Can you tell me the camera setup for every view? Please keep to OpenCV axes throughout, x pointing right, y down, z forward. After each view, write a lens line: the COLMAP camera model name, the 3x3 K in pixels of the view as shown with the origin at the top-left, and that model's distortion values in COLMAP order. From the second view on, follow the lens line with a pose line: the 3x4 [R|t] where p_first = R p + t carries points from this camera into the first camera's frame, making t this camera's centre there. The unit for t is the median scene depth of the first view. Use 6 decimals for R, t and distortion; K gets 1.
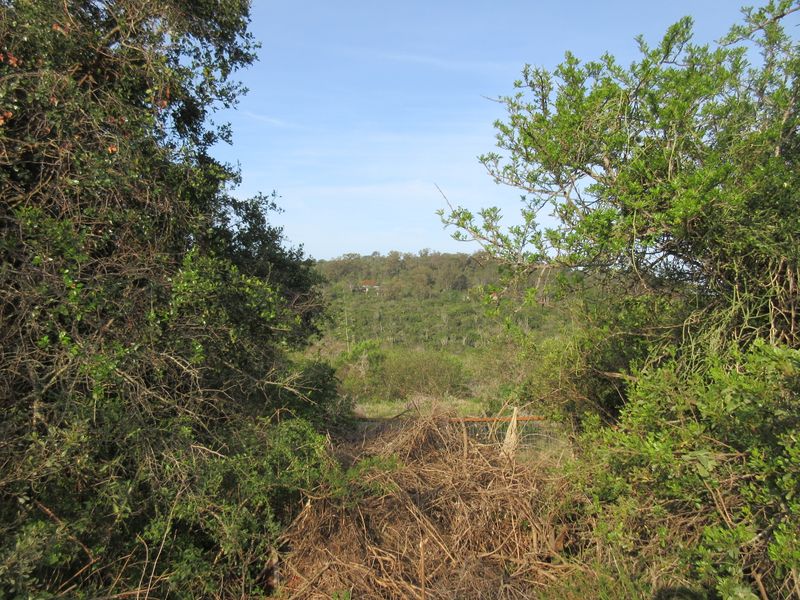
lens RADIAL K [[569.8, 0, 399.3], [0, 569.8, 293.1], [0, 0, 1]] dist [-0.000140, -0.000708]
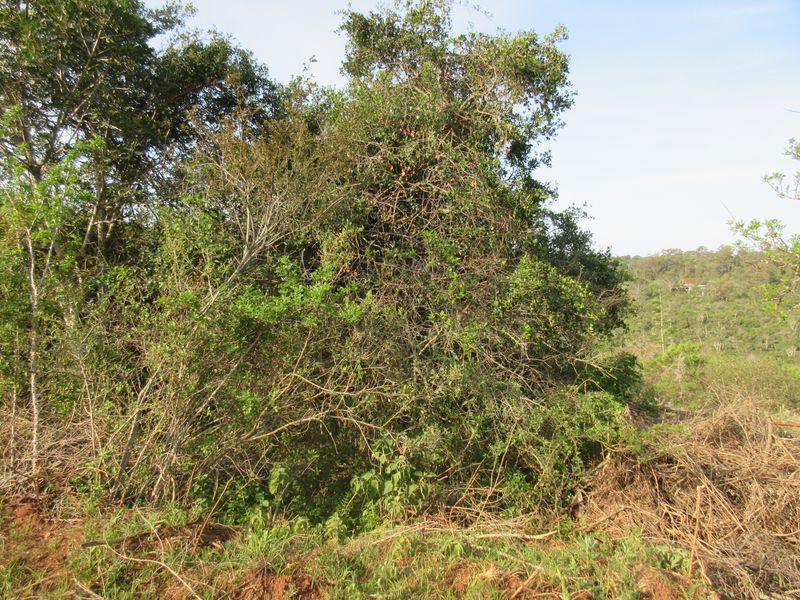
lens RADIAL K [[569.8, 0, 399.3], [0, 569.8, 293.1], [0, 0, 1]] dist [-0.000140, -0.000708]
pose [[0.862789, 0.020768, -0.505138, 0.054404], [-0.018146, 0.999784, 0.010111, 0.003347], [0.505239, 0.000442, 0.862979, -0.246348]]
